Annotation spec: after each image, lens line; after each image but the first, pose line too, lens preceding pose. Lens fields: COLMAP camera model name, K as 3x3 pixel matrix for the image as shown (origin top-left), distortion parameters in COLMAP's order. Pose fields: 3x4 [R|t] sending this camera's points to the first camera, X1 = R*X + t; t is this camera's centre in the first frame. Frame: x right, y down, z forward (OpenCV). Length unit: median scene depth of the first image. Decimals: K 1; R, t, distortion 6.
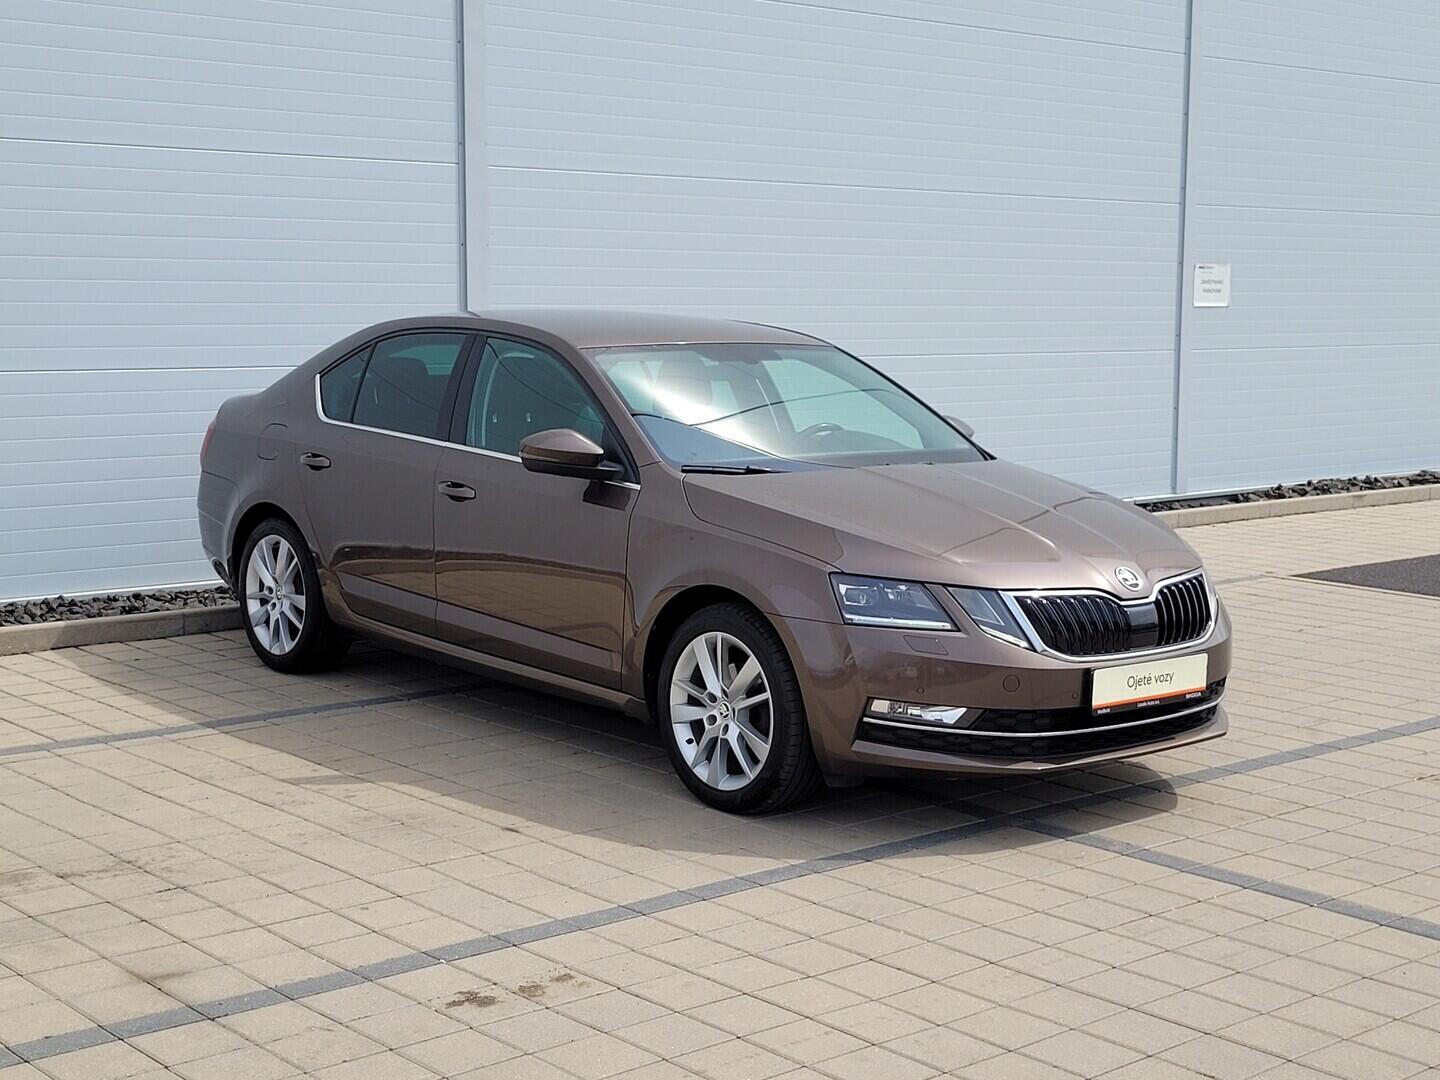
lens RADIAL K [[2119.9, 0, 720.0], [0, 2119.9, 540.0], [0, 0, 1]] dist [0.014049, -0.015263]
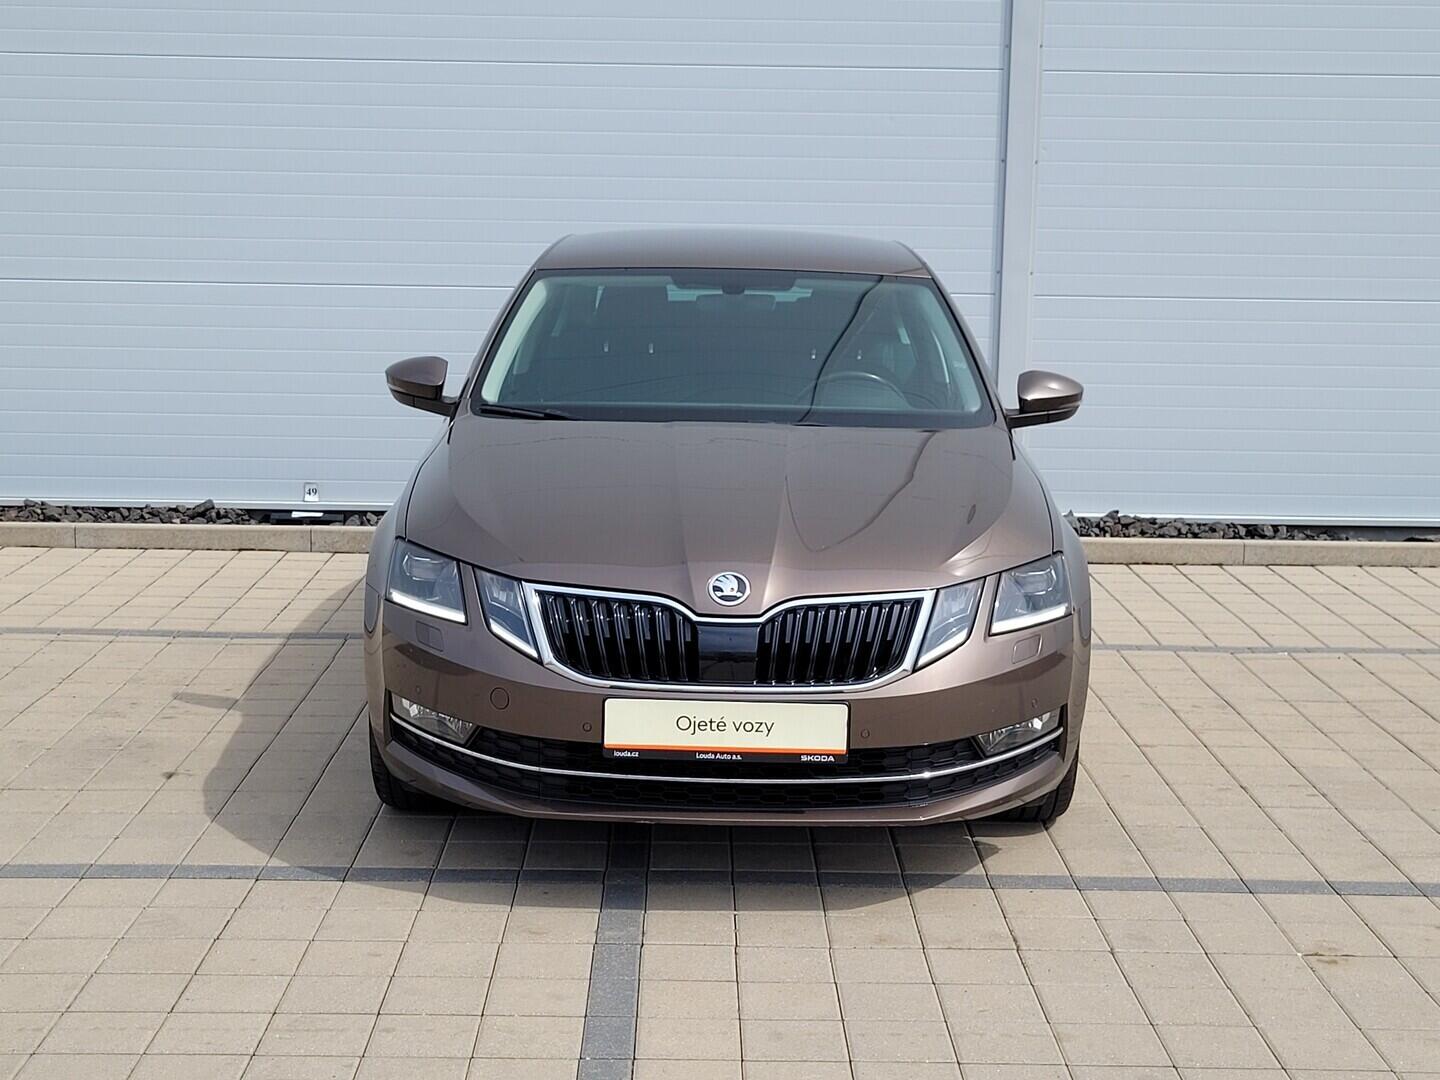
lens RADIAL K [[2119.9, 0, 720.0], [0, 2119.9, 540.0], [0, 0, 1]] dist [0.014049, -0.015263]
pose [[0.759083, 0.102210, -0.642920, 0.677627], [-0.082403, 0.994740, 0.060850, -0.044357], [0.645757, 0.006788, 0.763513, 0.432938]]
